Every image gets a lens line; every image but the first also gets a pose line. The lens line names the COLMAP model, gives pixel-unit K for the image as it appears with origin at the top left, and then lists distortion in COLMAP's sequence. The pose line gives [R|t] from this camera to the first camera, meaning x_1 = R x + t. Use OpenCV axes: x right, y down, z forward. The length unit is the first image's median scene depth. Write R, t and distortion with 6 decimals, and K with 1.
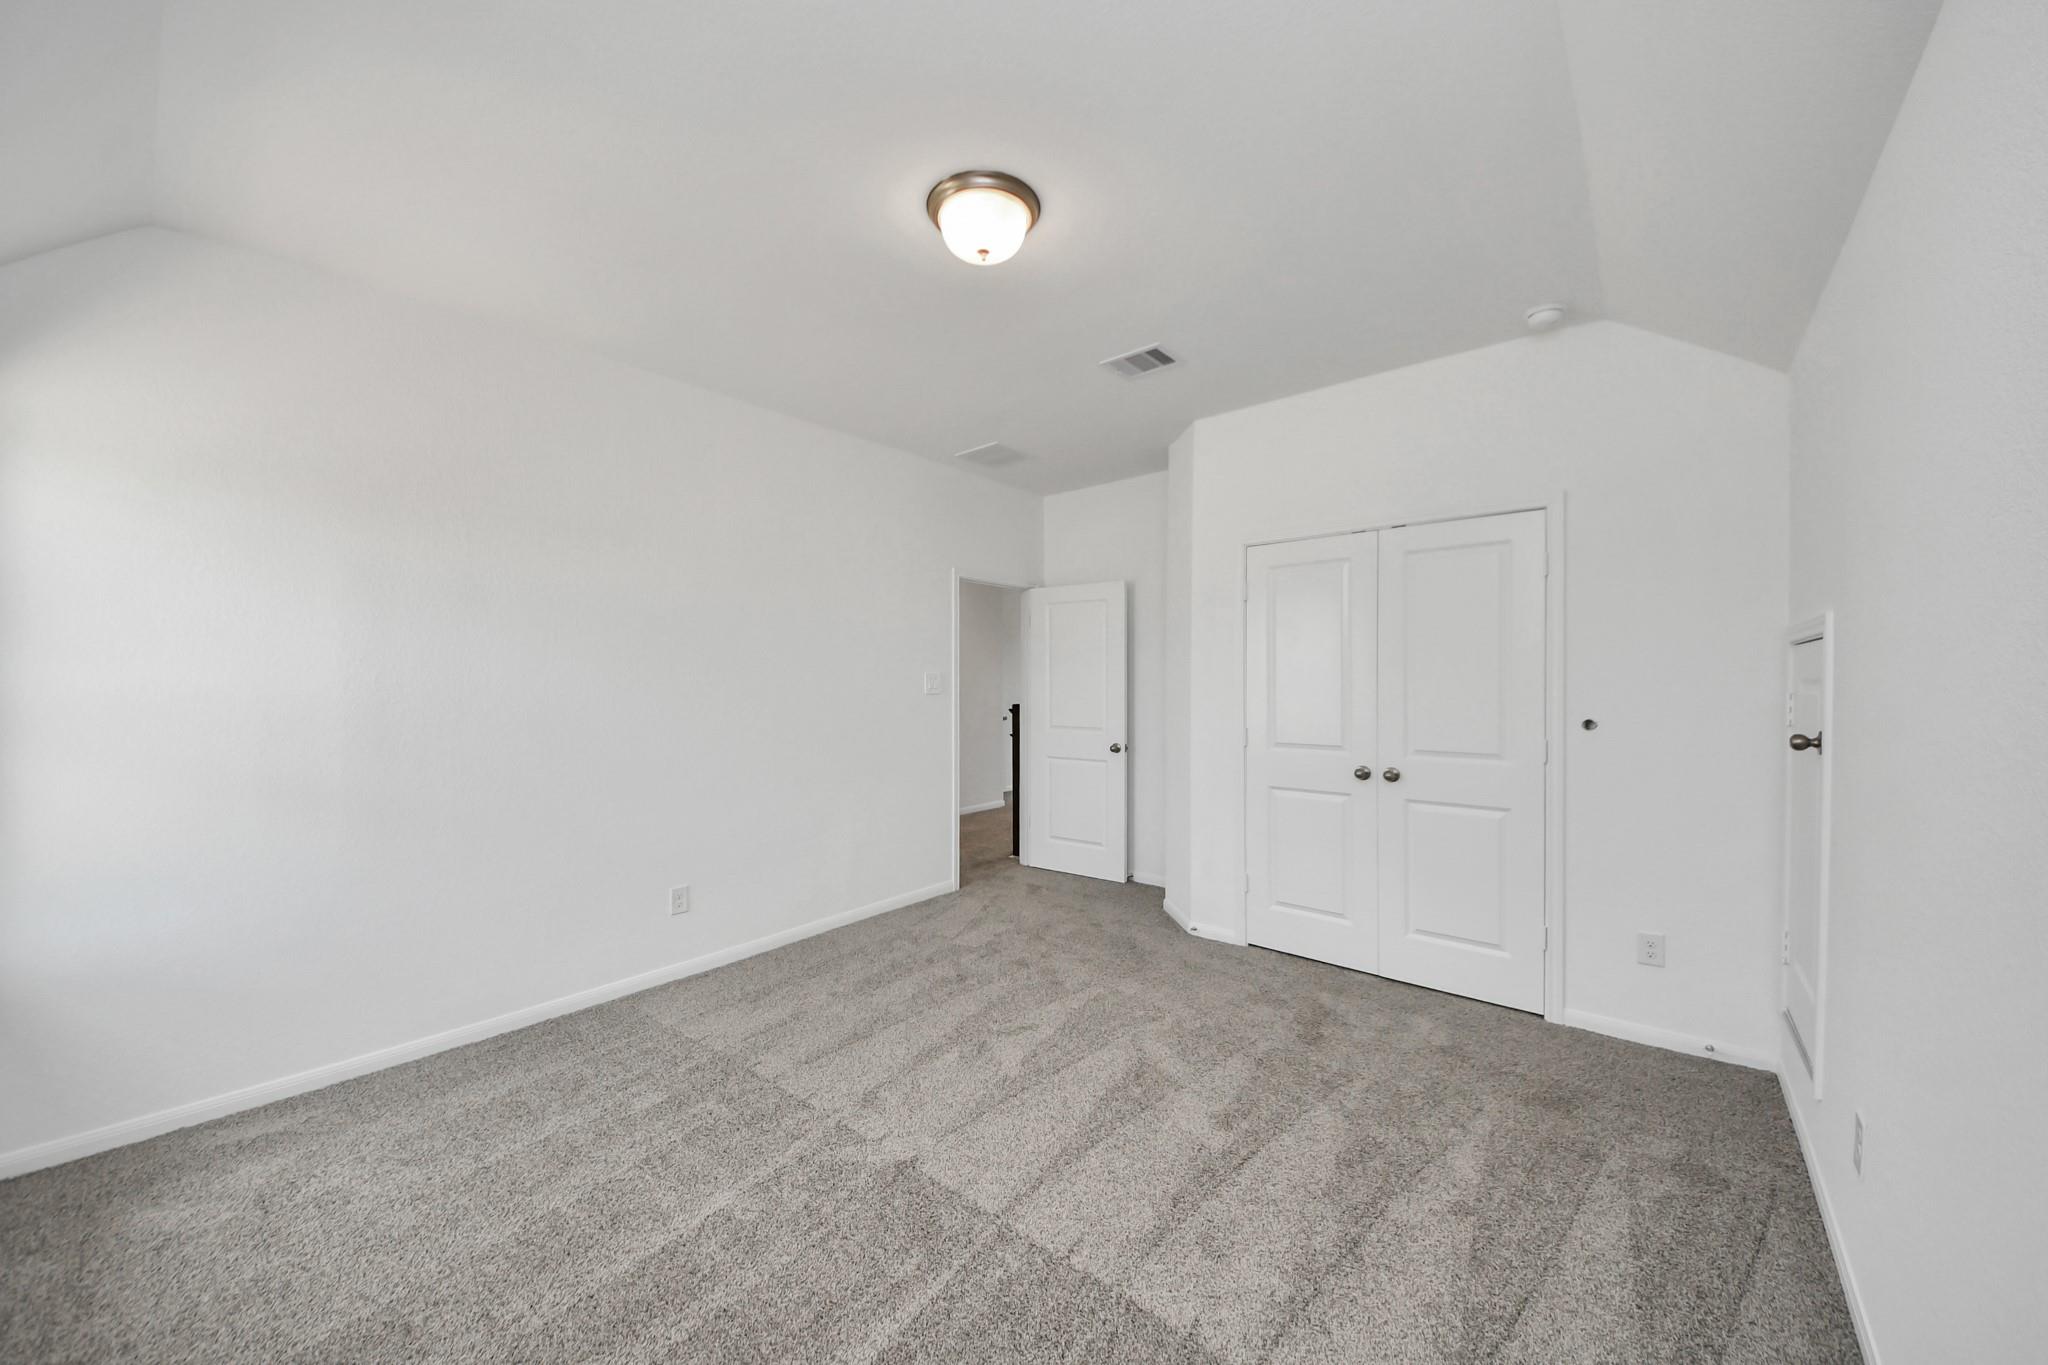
lens RADIAL K [[728.8, 0, 1011.1], [0, 728.8, 681.0], [0, 0, 1]] dist [0.013003, -0.013618]
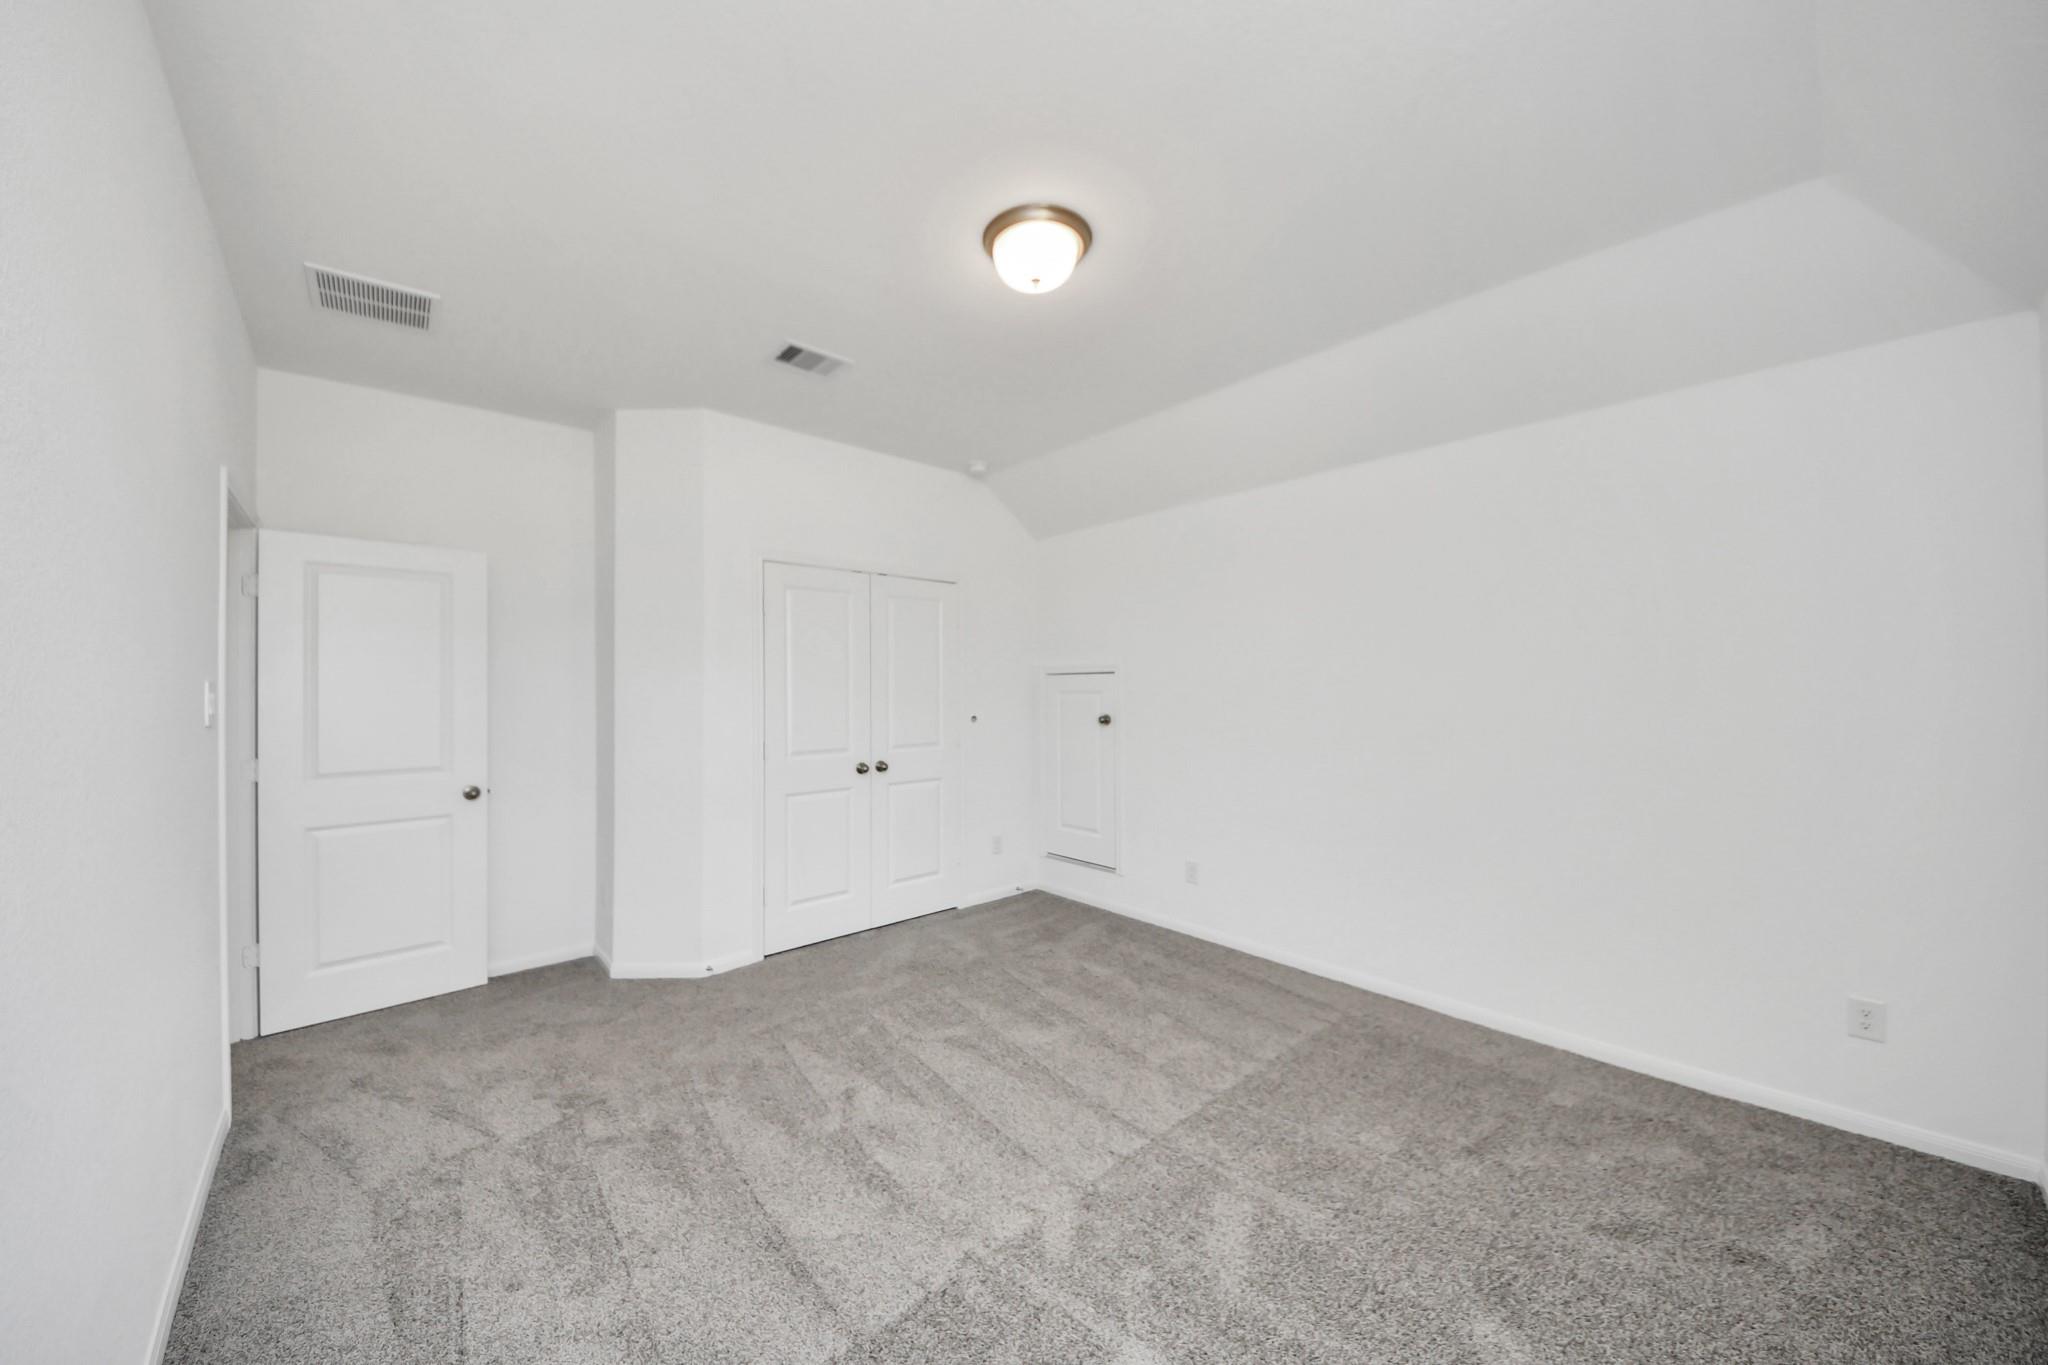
lens RADIAL K [[728.8, 0, 1011.1], [0, 728.8, 681.0], [0, 0, 1]] dist [0.013003, -0.013618]
pose [[0.143667, 0.003054, 0.989621, -0.702767], [0.003853, 0.999986, -0.003645, -0.015346], [-0.989619, 0.004337, 0.143653, 0.584892]]
